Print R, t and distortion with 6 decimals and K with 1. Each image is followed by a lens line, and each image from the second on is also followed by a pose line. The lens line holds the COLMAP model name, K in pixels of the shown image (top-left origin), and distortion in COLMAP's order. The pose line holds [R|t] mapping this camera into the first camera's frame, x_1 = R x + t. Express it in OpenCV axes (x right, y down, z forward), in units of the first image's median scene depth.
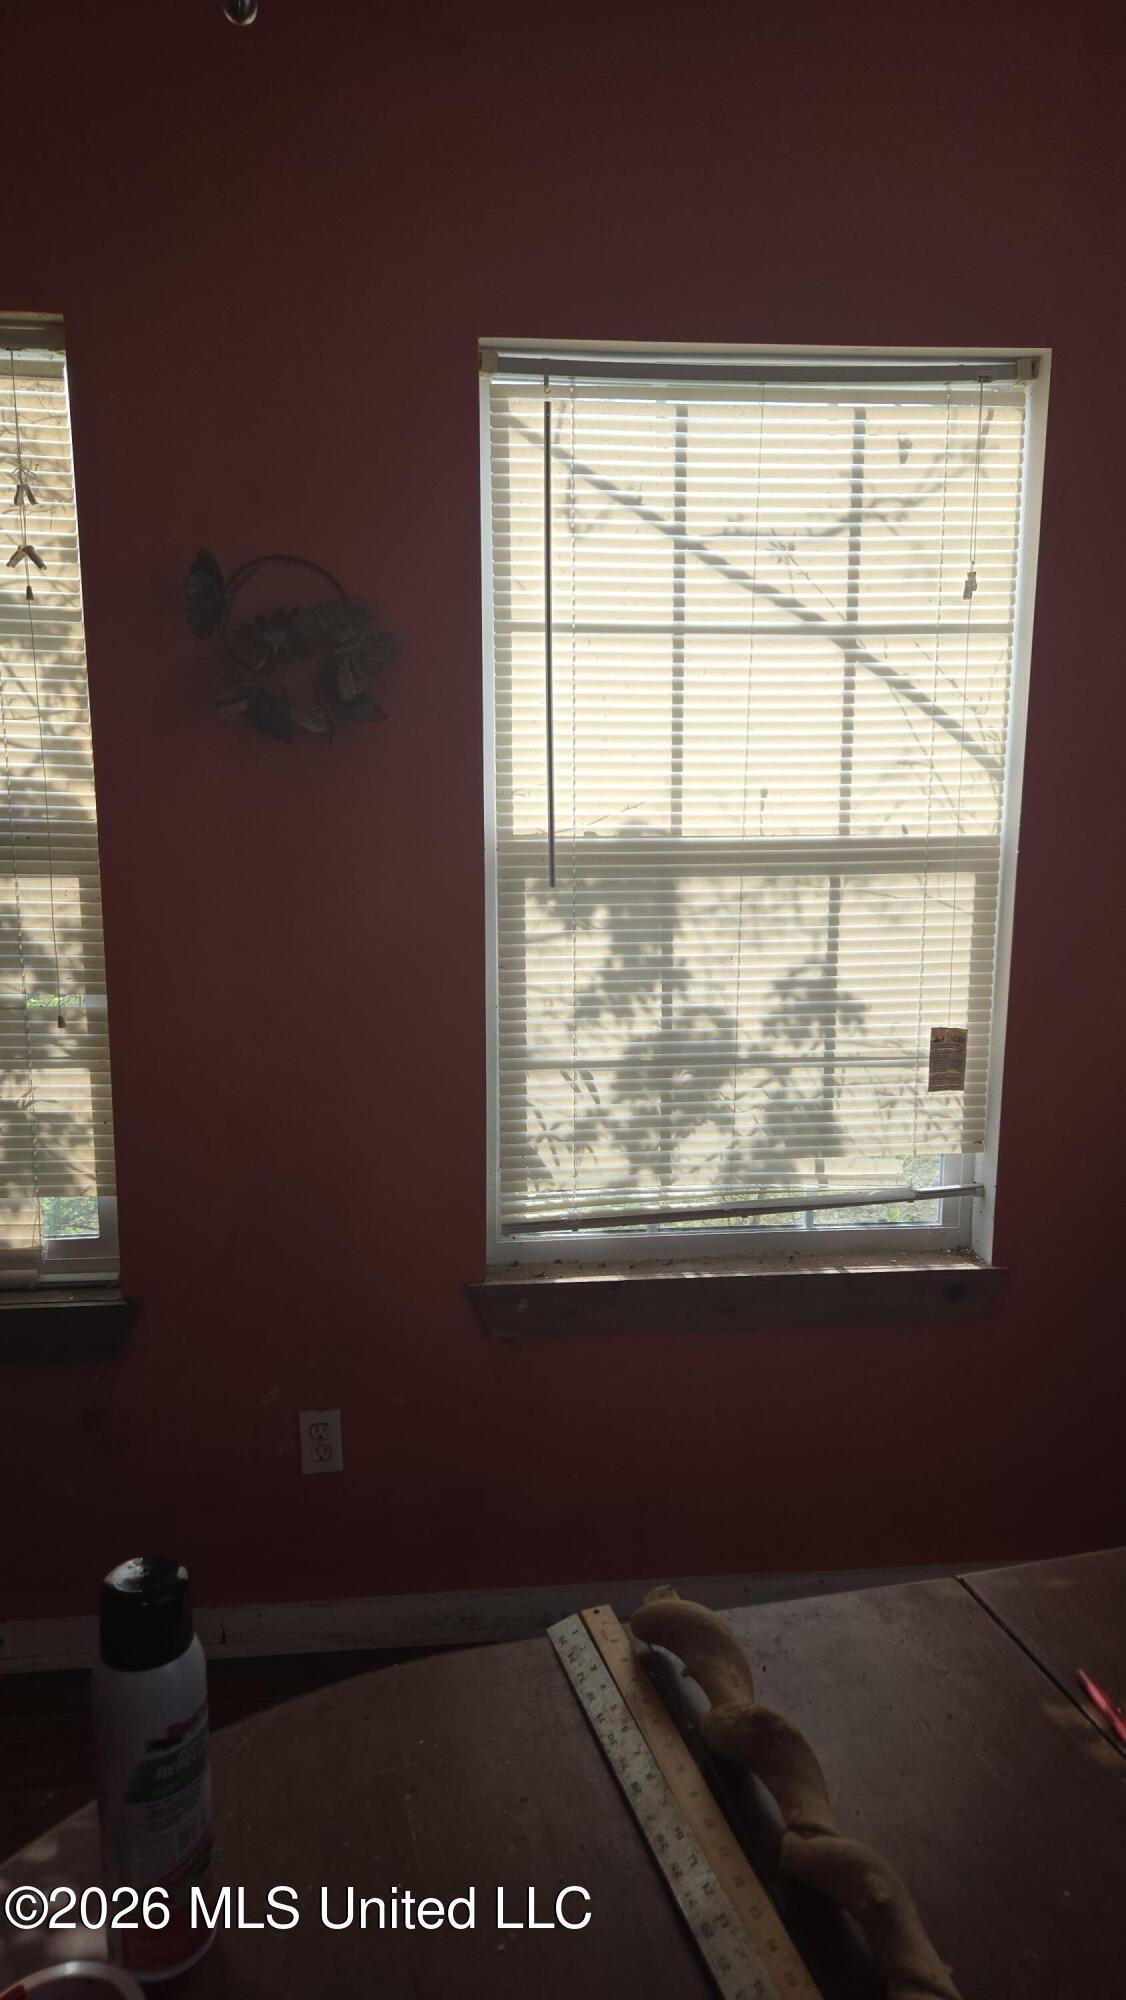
lens RADIAL K [[1335.6, 0, 581.6], [0, 1335.6, 1001.0], [0, 0, 1]] dist [0.064806, -0.053185]
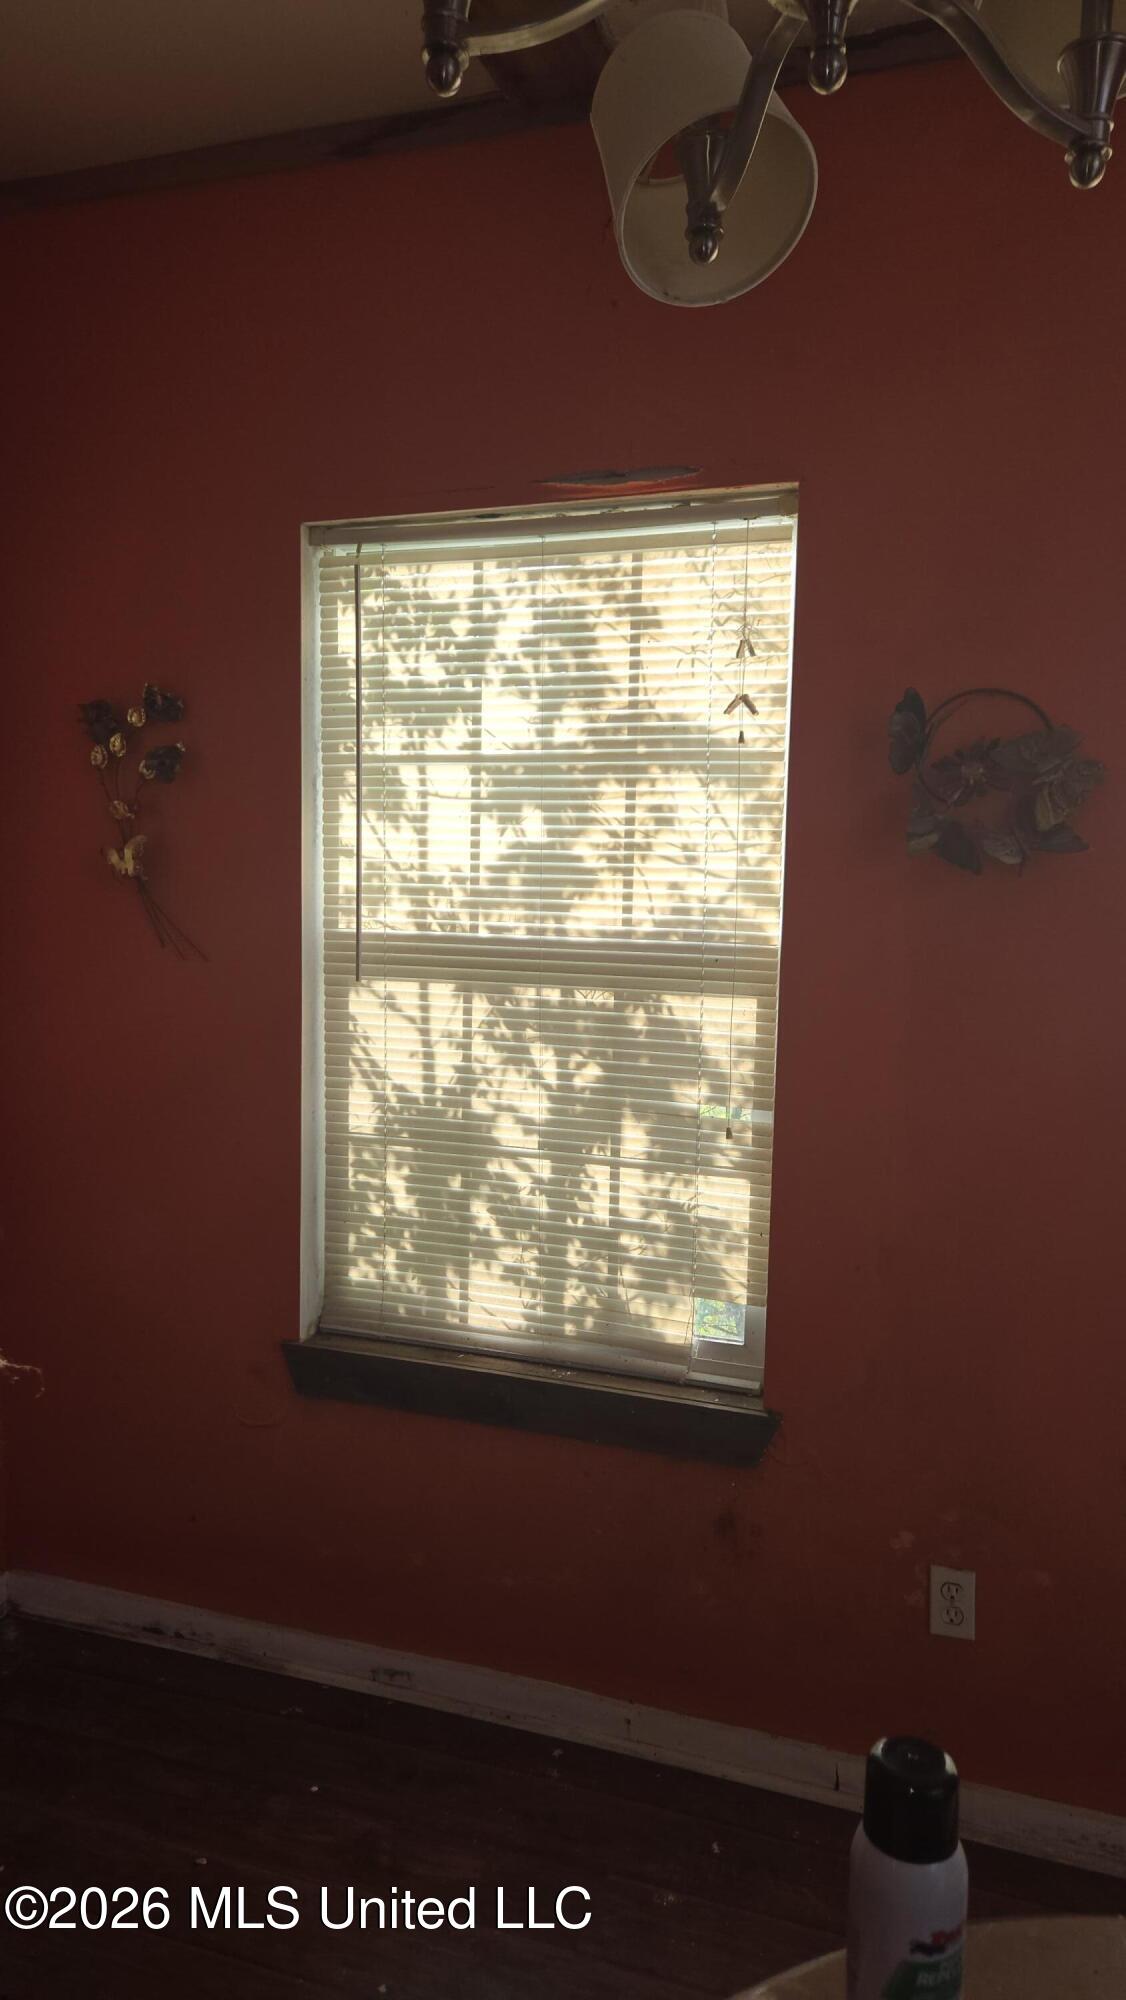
lens RADIAL K [[1335.6, 0, 567.0], [0, 1335.6, 1015.7], [0, 0, 1]] dist [0.064806, -0.053185]
pose [[0.902812, 0.056222, -0.426344, -0.062716], [-0.086255, 0.994944, -0.051448, -0.012160], [0.421296, 0.083223, 0.903097, -0.007854]]
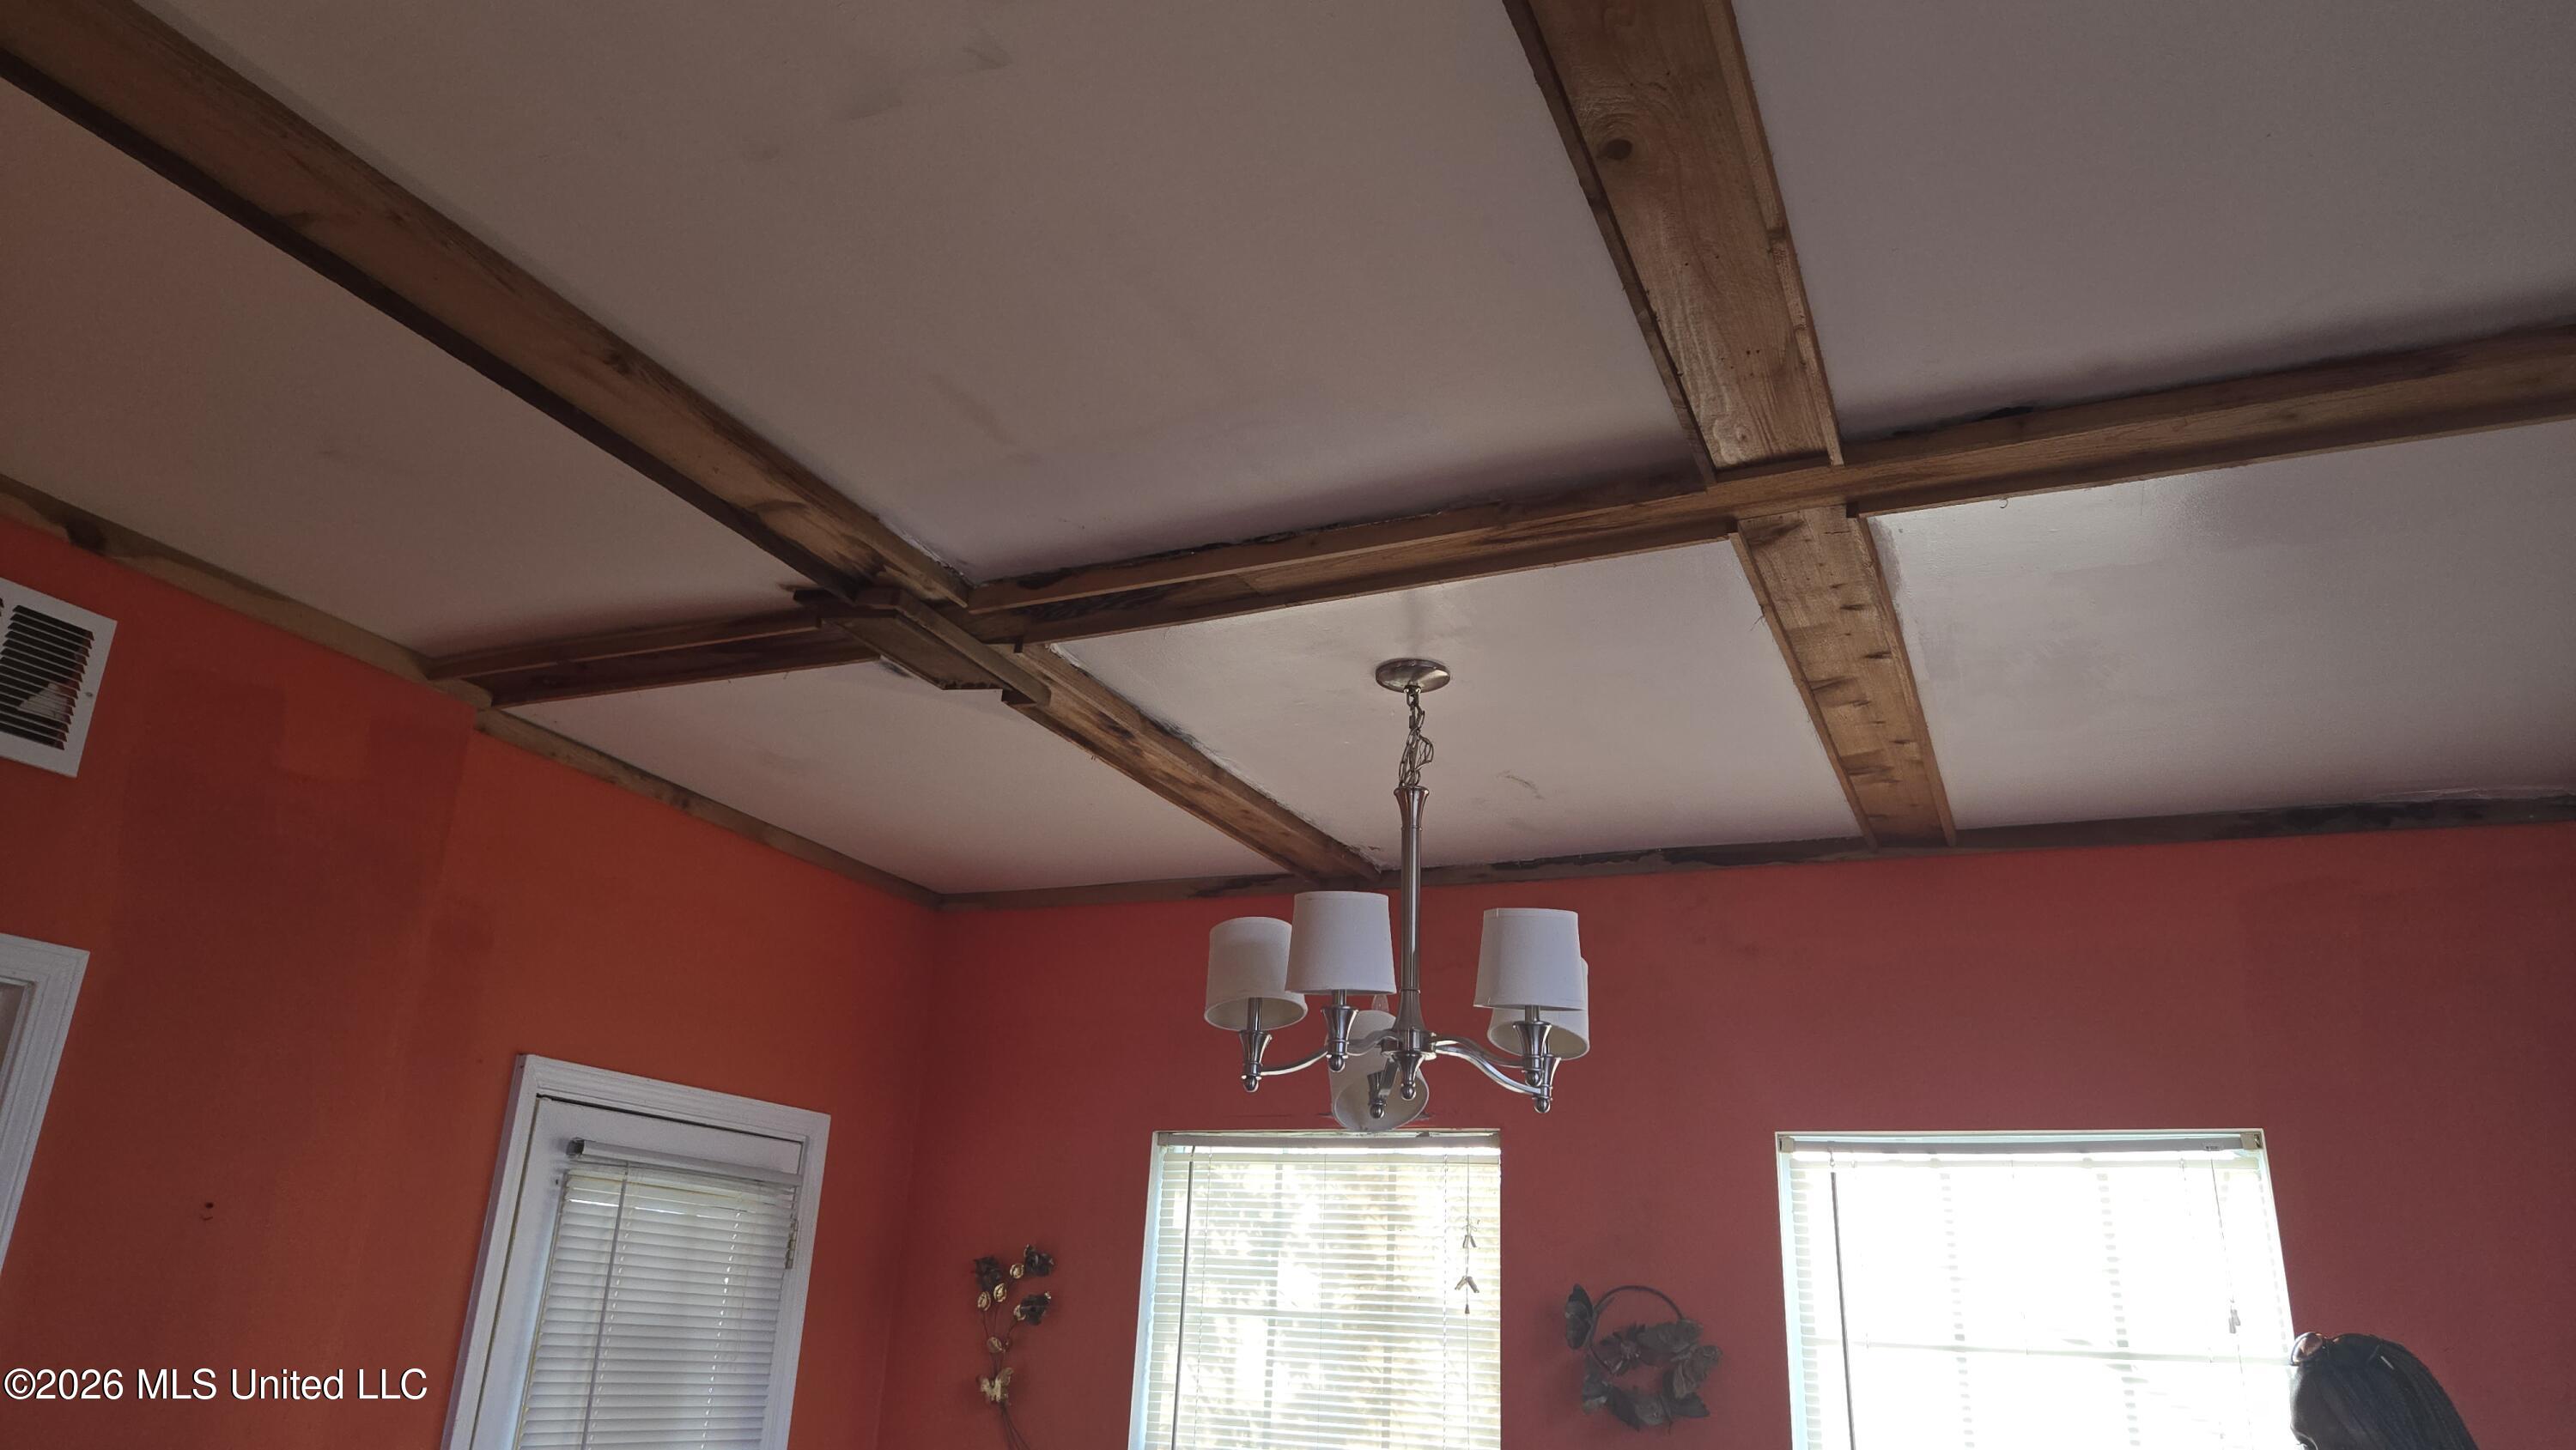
lens RADIAL K [[1720.1, 0, 1304.3], [0, 1720.1, 723.7], [0, 0, 1]] dist [0.064806, -0.053185]
pose [[0.869977, -0.130070, -0.475628, 0.395339], [-0.122646, 0.877189, -0.464217, 0.031506], [0.477597, 0.462192, 0.747181, -0.744111]]
